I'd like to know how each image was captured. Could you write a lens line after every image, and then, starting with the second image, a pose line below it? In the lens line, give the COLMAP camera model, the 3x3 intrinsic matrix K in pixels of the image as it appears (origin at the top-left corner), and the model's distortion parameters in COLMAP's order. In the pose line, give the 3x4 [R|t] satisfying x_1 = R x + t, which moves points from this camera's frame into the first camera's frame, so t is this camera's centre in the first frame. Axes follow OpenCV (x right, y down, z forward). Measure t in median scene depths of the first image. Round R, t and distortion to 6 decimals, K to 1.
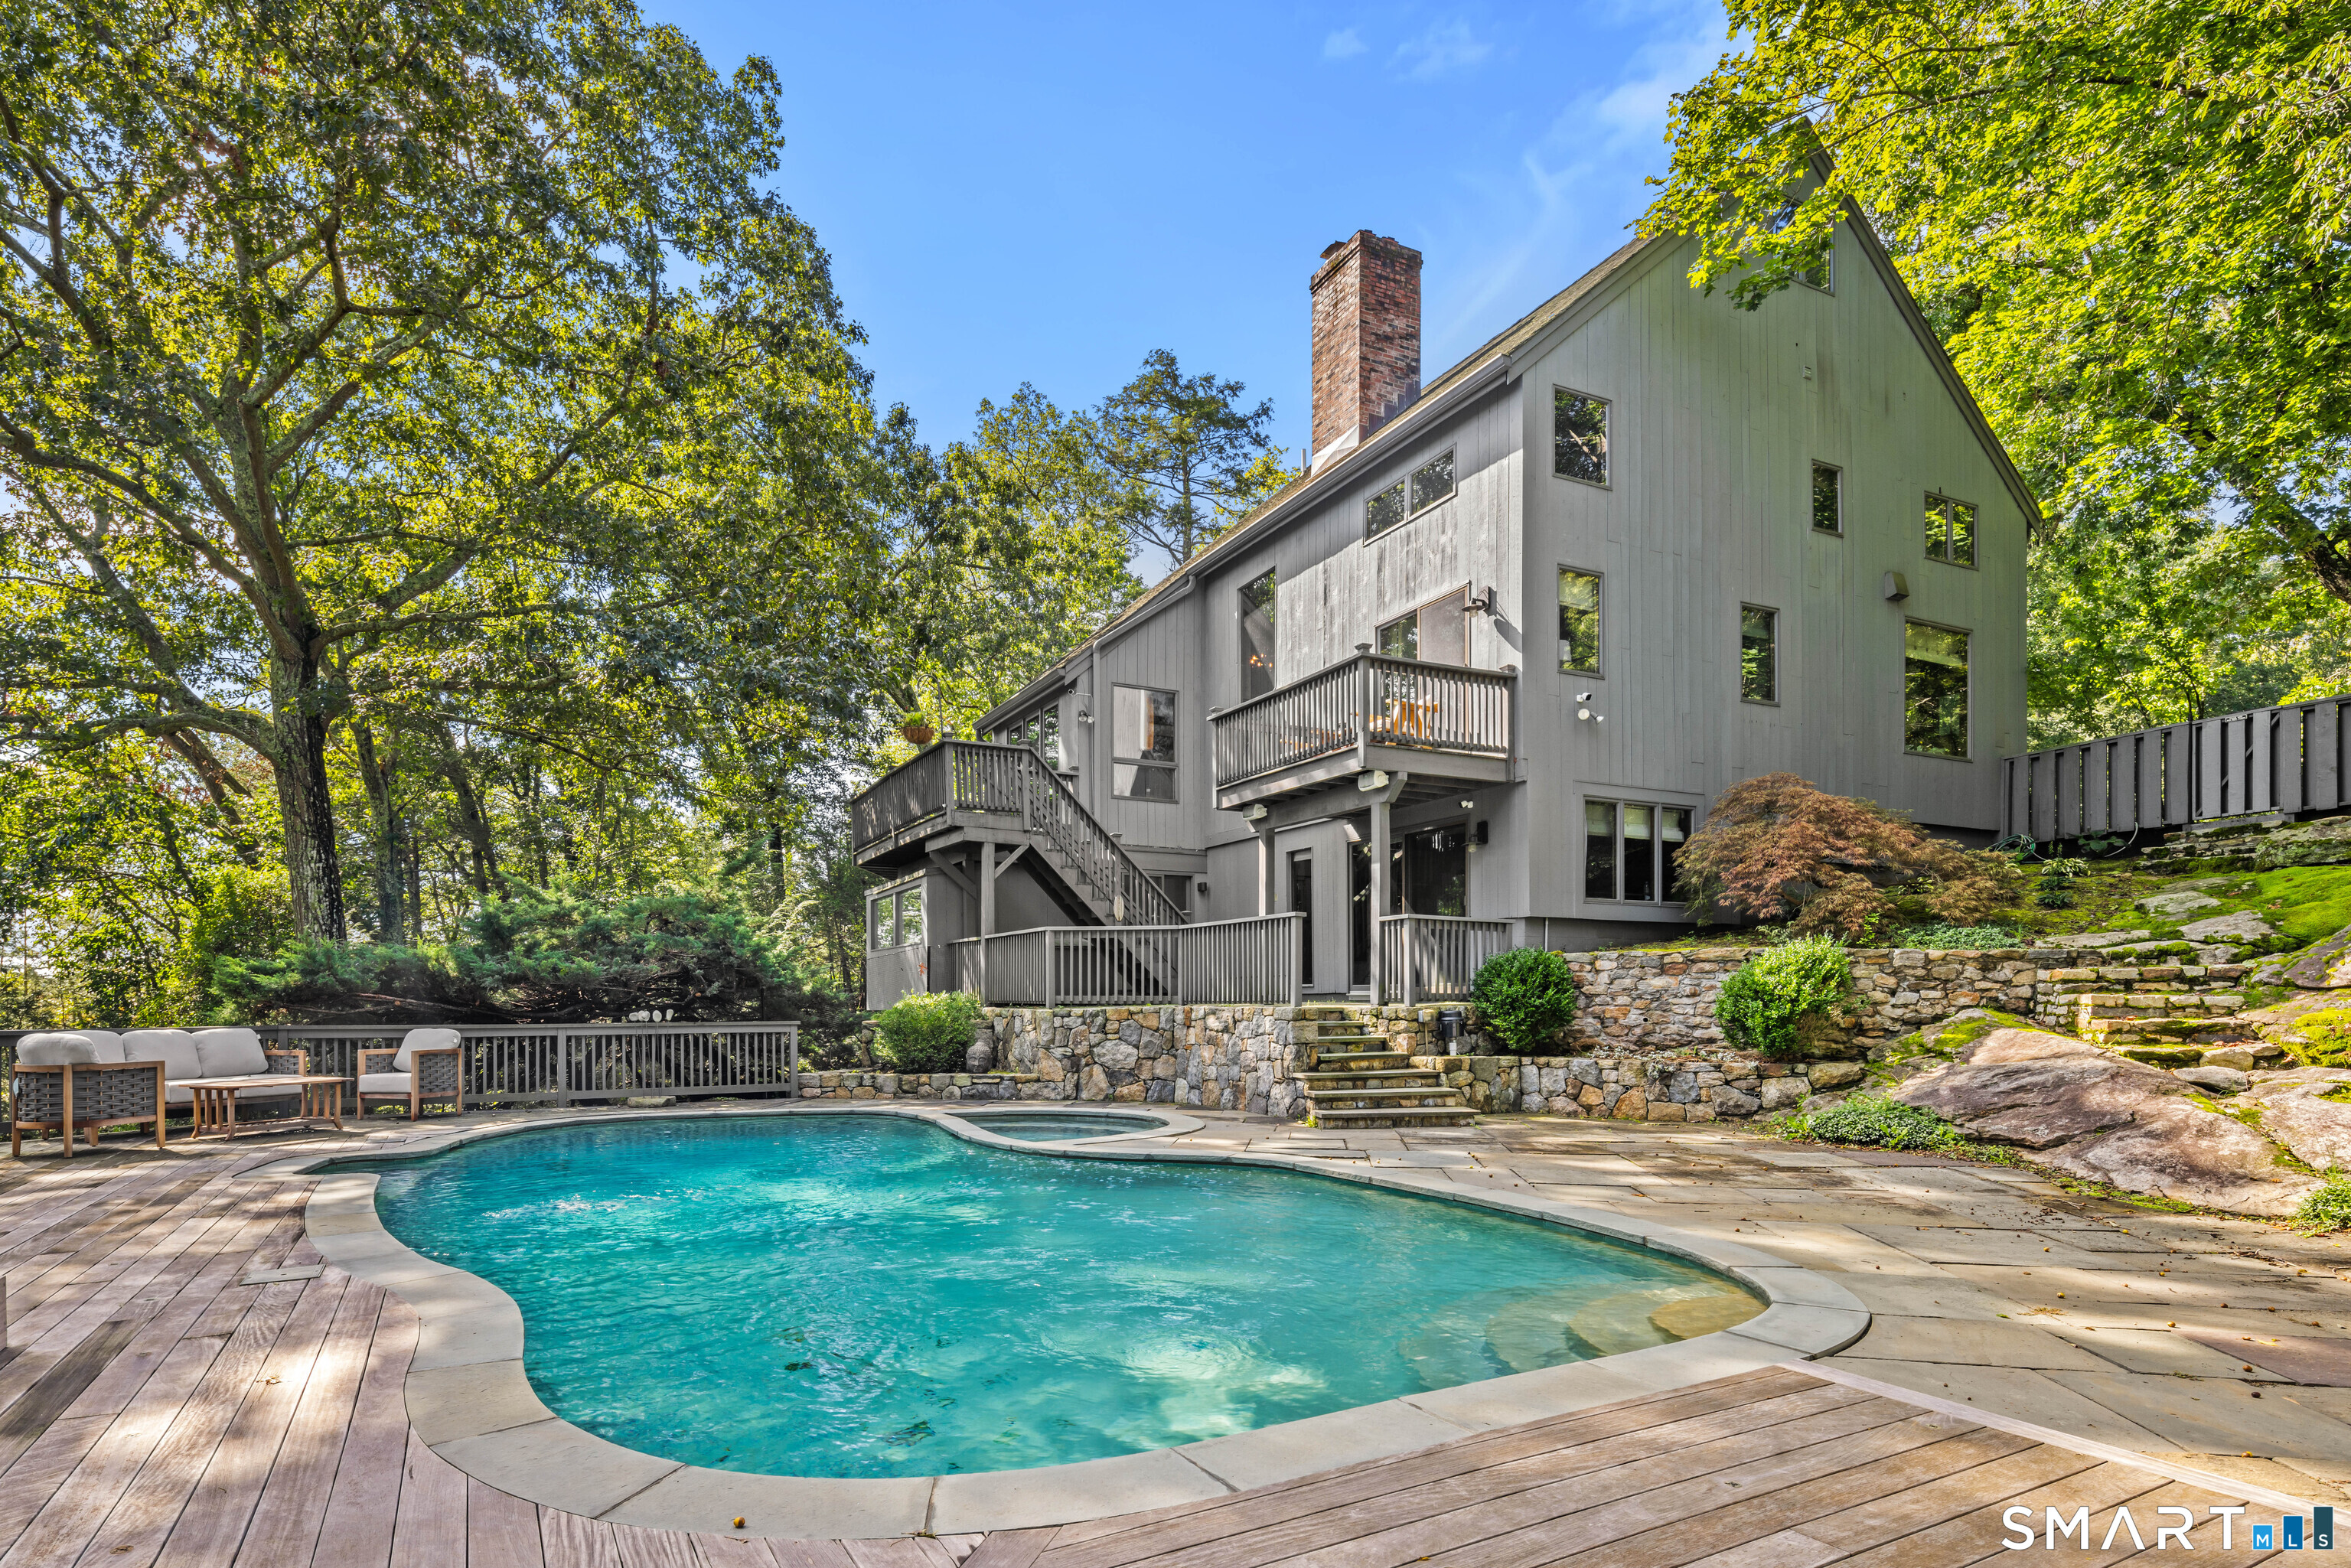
lens RADIAL K [[1215.9, 0, 1168.2], [0, 1215.9, 1014.1], [0, 0, 1]] dist [-0.000145, -0.000228]
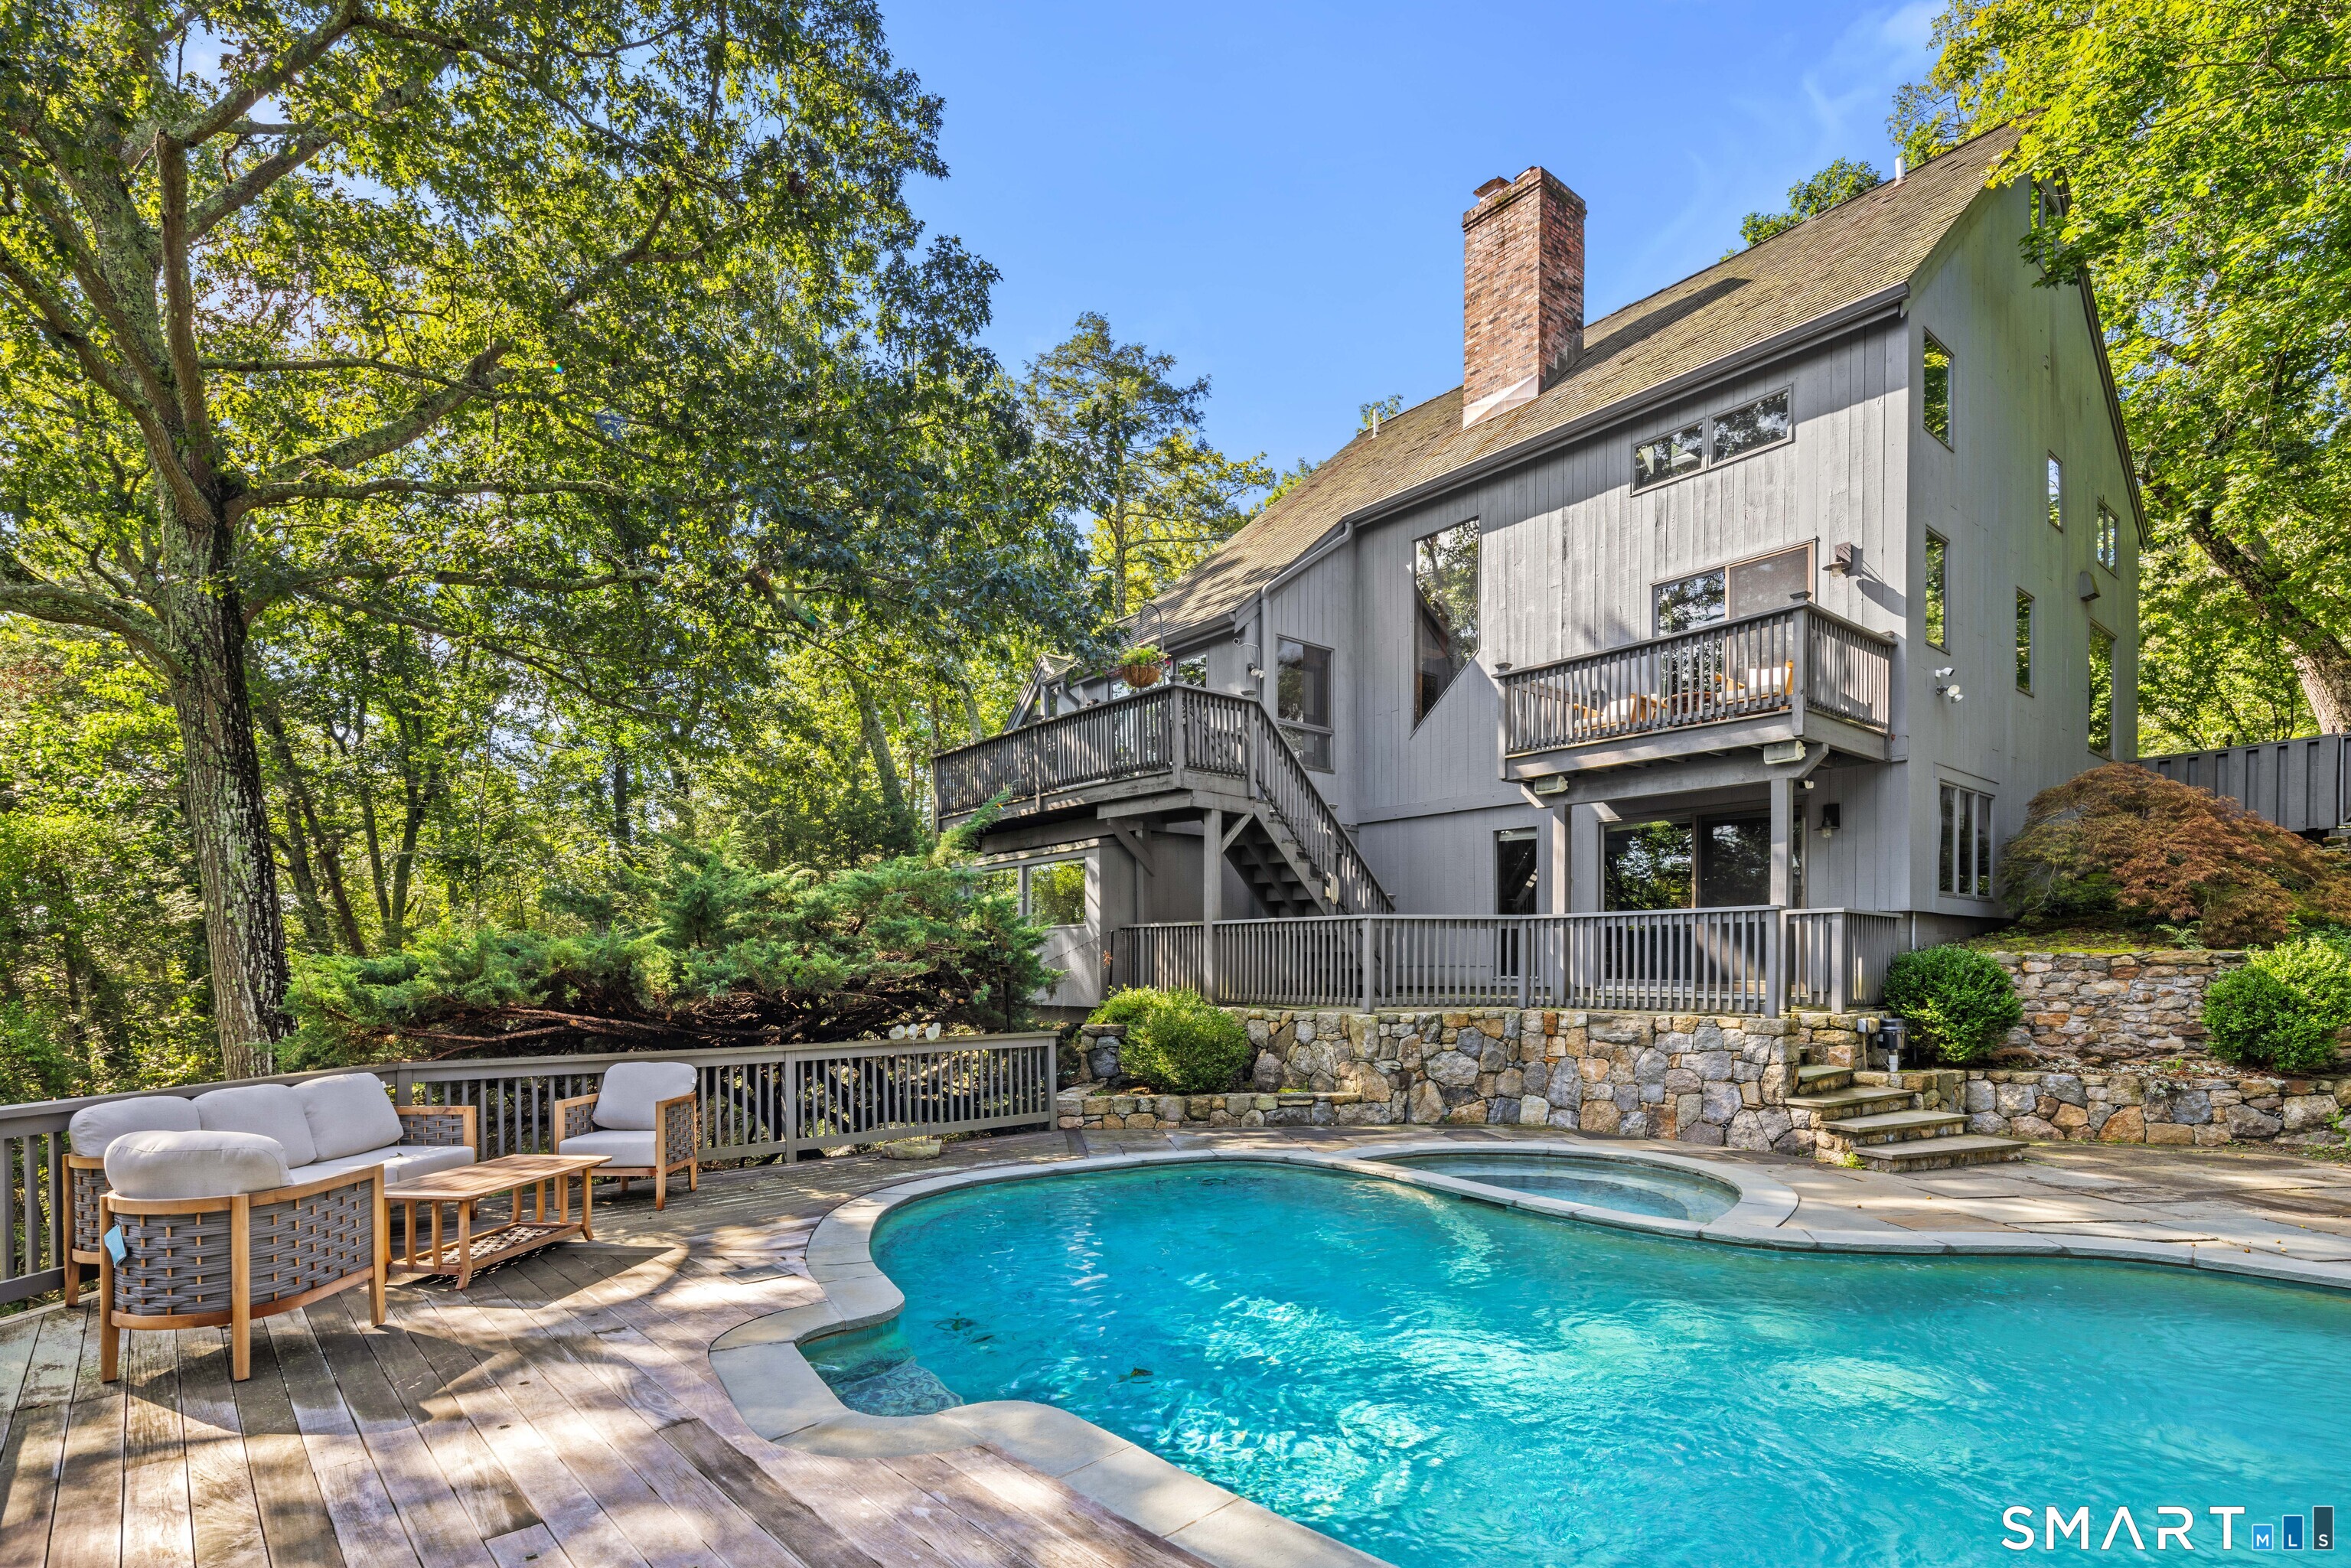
lens RADIAL K [[1132.6, 0, 1209.7], [0, 1132.6, 981.6], [0, 0, 1]] dist [0.002329, -0.000257]
pose [[0.974633, -0.001524, 0.223805, -0.388282], [0.001216, 0.999998, 0.001515, -0.028449], [-0.223807, -0.001204, 0.974633, 0.285501]]
